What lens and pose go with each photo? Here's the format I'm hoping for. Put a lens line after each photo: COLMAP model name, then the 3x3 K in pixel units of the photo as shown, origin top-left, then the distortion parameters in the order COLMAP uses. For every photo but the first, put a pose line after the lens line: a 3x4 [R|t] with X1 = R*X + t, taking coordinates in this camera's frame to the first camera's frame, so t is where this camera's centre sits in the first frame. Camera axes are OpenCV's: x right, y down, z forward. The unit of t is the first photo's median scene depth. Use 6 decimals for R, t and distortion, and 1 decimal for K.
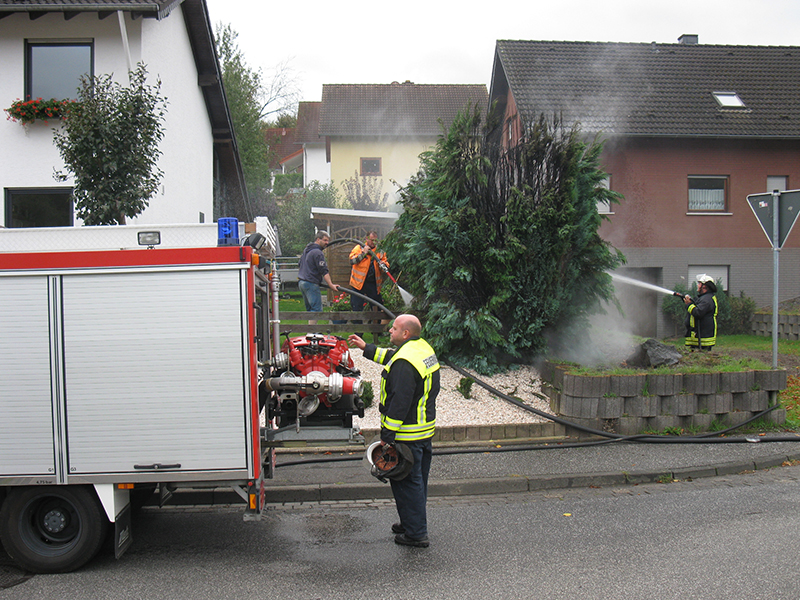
lens RADIAL K [[868.8, 0, 401.8], [0, 868.8, 302.6], [0, 0, 1]] dist [-0.073963, 0.000000]
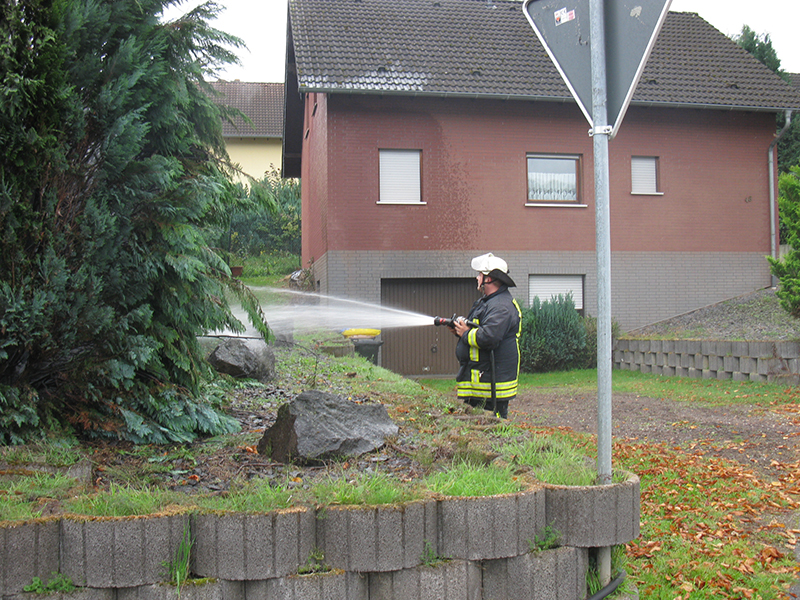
lens RADIAL K [[868.8, 0, 401.7], [0, 868.8, 300.6], [0, 0, 1]] dist [-0.073963, 0.000000]
pose [[0.992160, -0.007828, 0.124725, 0.228229], [0.013251, 0.999000, -0.042707, 0.014567], [-0.124266, 0.044025, 0.991272, 0.486045]]
